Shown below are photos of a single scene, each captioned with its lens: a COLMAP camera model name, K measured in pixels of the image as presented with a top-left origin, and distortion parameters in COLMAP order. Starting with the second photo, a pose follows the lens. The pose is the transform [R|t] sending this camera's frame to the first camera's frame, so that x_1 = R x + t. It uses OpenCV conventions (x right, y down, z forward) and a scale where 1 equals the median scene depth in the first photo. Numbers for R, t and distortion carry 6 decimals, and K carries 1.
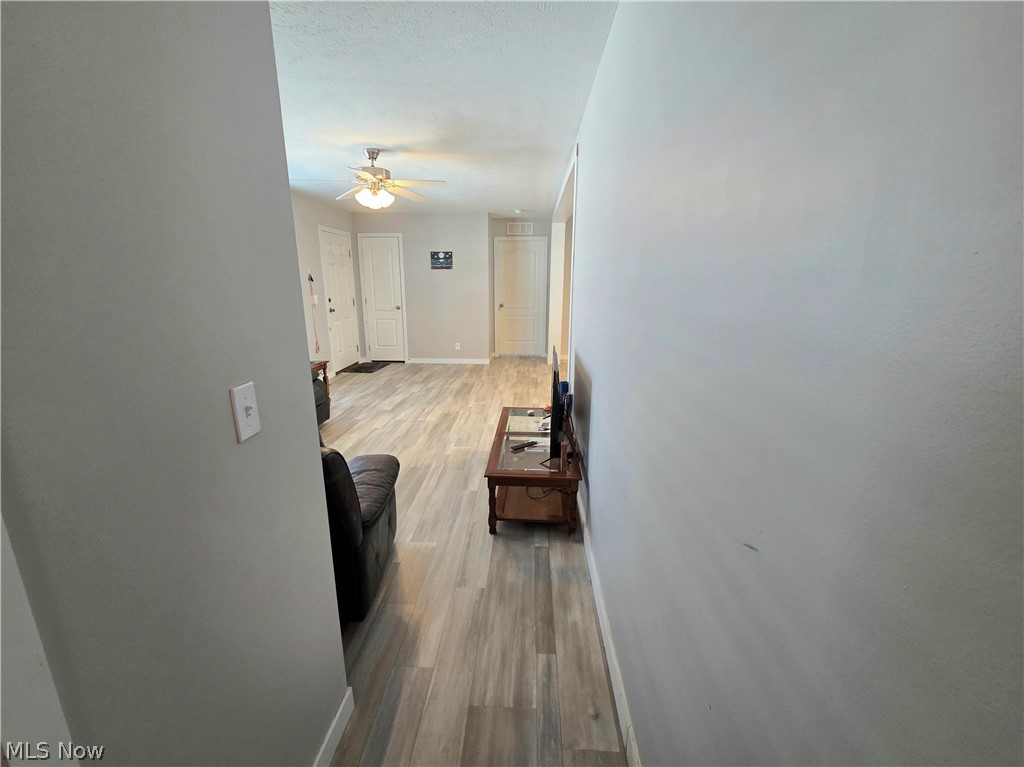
lens RADIAL K [[425.5, 0, 508.0], [0, 425.5, 381.8], [0, 0, 1]] dist [0.000771, -0.000429]
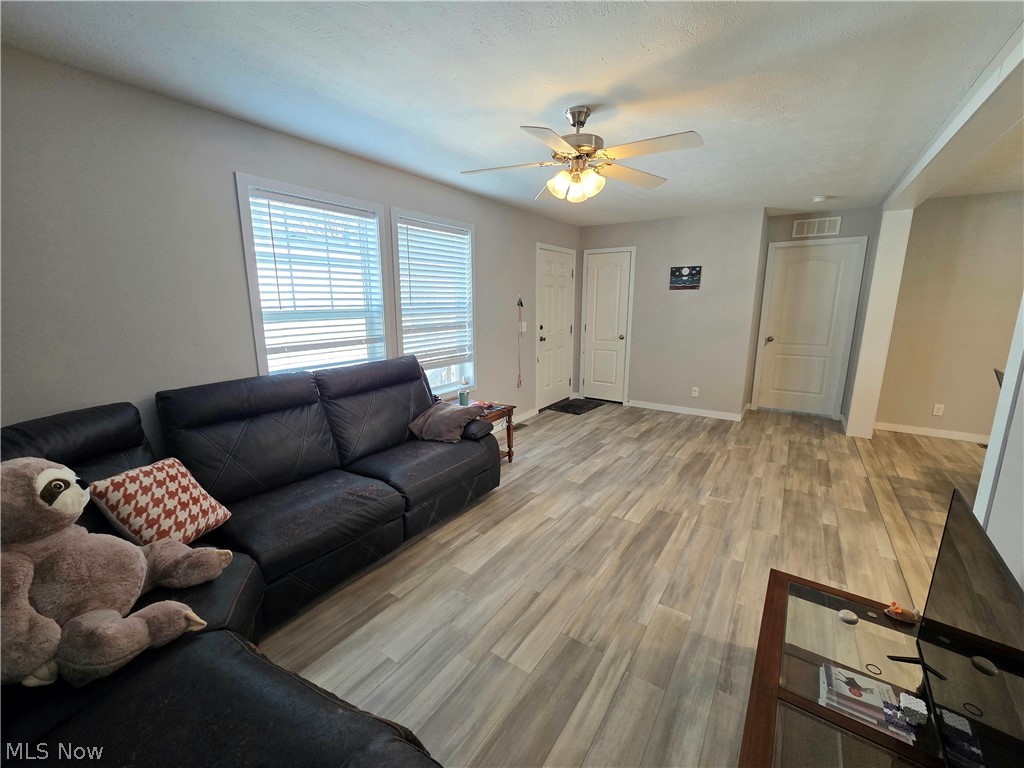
lens RADIAL K [[412.1, 0, 507.0], [0, 412.1, 384.2], [0, 0, 1]] dist [-0.006224, -0.000221]
pose [[0.846284, 0.099178, -0.523418, -0.026893], [-0.117215, 0.993106, -0.001344, -0.071503], [0.519676, 0.062490, 0.852075, 0.268178]]
